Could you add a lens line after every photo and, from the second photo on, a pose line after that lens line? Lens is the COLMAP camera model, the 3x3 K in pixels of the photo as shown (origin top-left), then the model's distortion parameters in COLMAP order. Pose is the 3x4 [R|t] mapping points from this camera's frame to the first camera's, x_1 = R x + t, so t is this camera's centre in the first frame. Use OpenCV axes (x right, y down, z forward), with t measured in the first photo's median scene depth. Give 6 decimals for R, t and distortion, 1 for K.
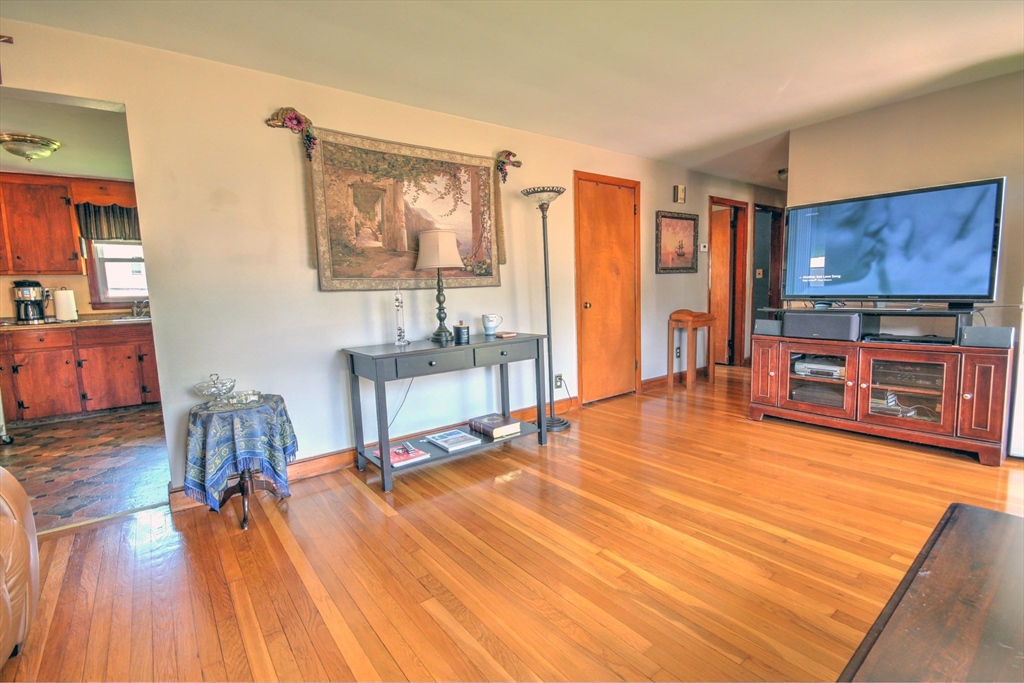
lens RADIAL K [[473.2, 0, 514.3], [0, 473.2, 343.8], [0, 0, 1]] dist [0.002634, -0.000490]
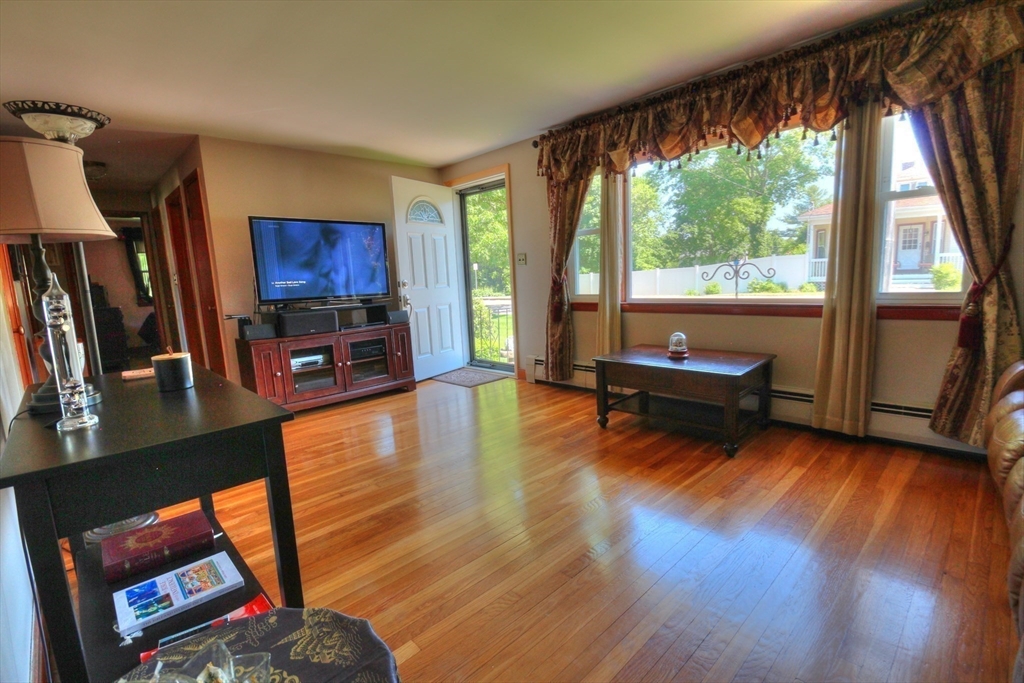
lens RADIAL K [[473.2, 0, 514.3], [0, 473.2, 343.8], [0, 0, 1]] dist [0.002634, -0.000490]
pose [[-0.104177, -0.104593, 0.989044, -0.711566], [0.166020, 0.978673, 0.120983, -0.055425], [-0.980604, 0.176805, -0.084590, 0.745745]]
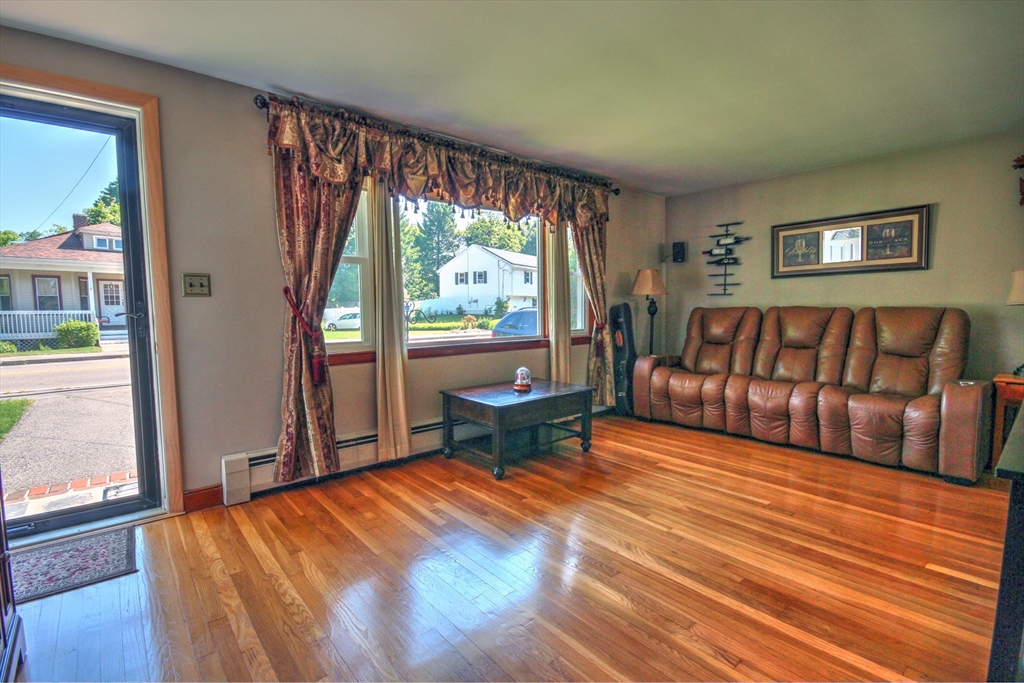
lens RADIAL K [[473.2, 0, 514.3], [0, 473.2, 343.8], [0, 0, 1]] dist [0.002634, -0.000490]
pose [[-0.997687, 0.045151, -0.050811, 0.440196], [0.034657, 0.980945, 0.191170, -0.183145], [0.058474, 0.188967, -0.980241, 1.480499]]
